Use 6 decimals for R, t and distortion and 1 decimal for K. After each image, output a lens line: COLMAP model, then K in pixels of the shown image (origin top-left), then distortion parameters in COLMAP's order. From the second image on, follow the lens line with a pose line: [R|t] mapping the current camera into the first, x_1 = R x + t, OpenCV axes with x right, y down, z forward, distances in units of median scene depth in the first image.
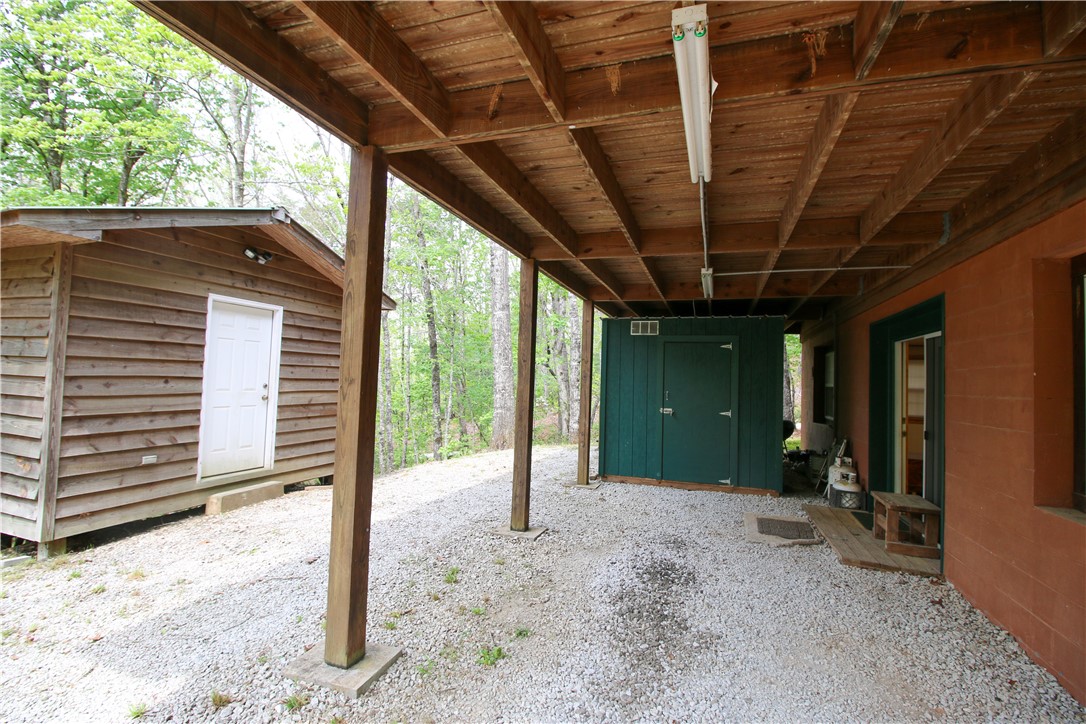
lens RADIAL K [[498.5, 0, 547.1], [0, 498.5, 359.6], [0, 0, 1]] dist [0.000424, -0.014181]
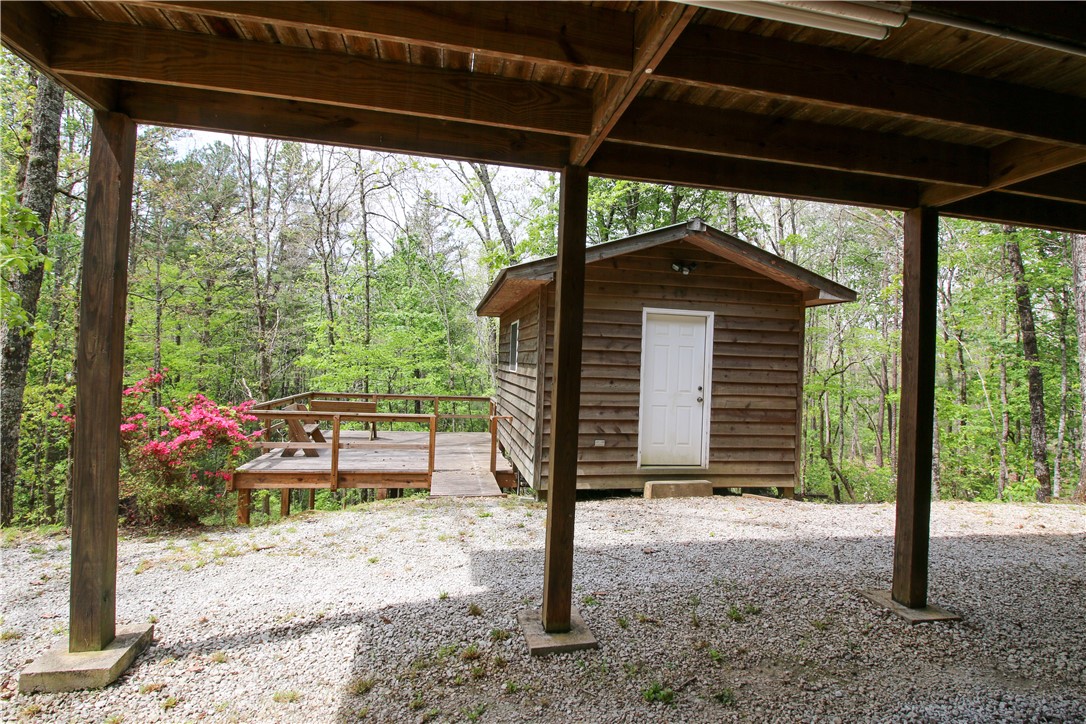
lens RADIAL K [[535.8, 0, 543.0], [0, 535.8, 362.0], [0, 0, 1]] dist [-0.015157, -0.000472]
pose [[0.492102, -0.019278, -0.870324, 0.299577], [0.013467, 0.999804, -0.014531, 0.009643], [0.870433, -0.004571, 0.492265, 0.176386]]
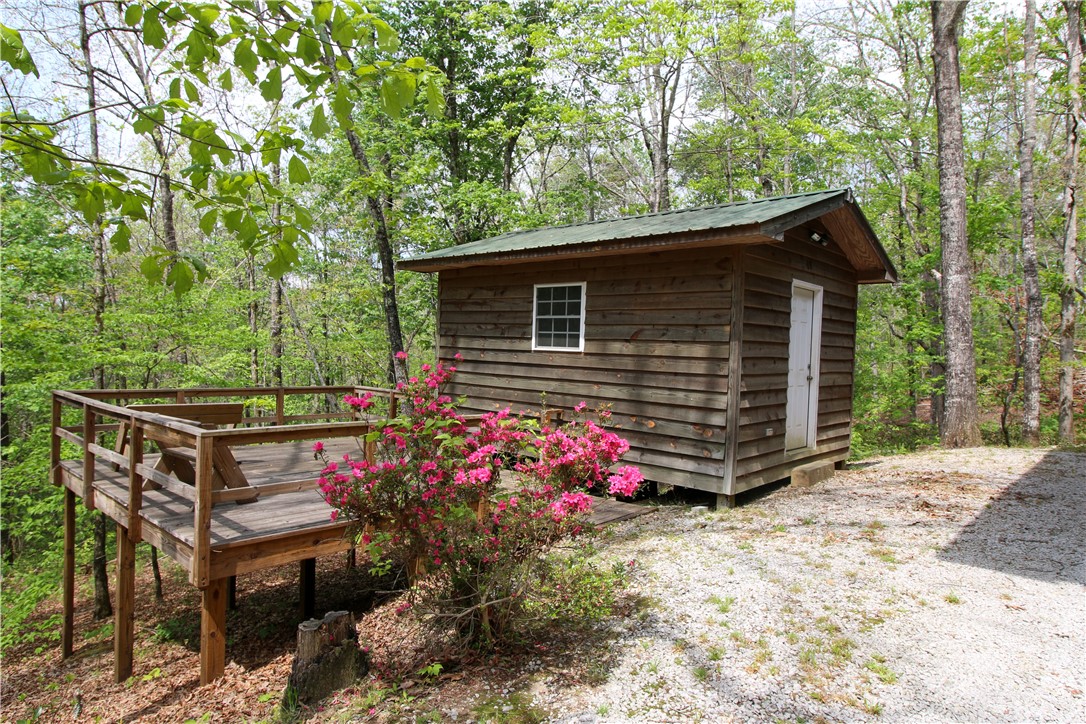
lens RADIAL K [[657.2, 0, 542.3], [0, 657.2, 357.0], [0, 0, 1]] dist [0.001171, -0.011522]
pose [[0.917884, -0.000040, -0.396848, -0.619442], [0.013953, 0.999385, 0.032173, -0.019552], [0.396603, -0.035068, 0.917320, -0.500913]]
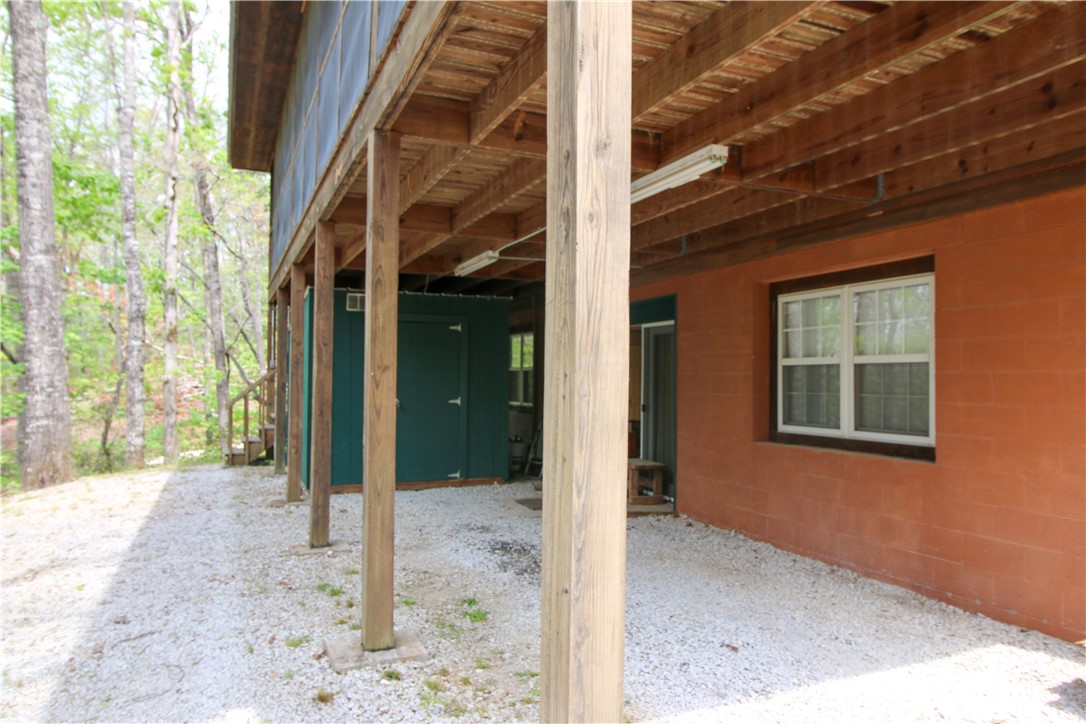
lens RADIAL K [[747.4, 0, 543.0], [0, 747.4, 362.0], [0, 0, 1]] dist [0.004114, 0.001439]
pose [[0.742948, -0.011084, 0.669257, -0.537892], [-0.012252, 0.999470, 0.030154, -0.008702], [-0.669237, -0.030603, 0.742419, -0.151341]]
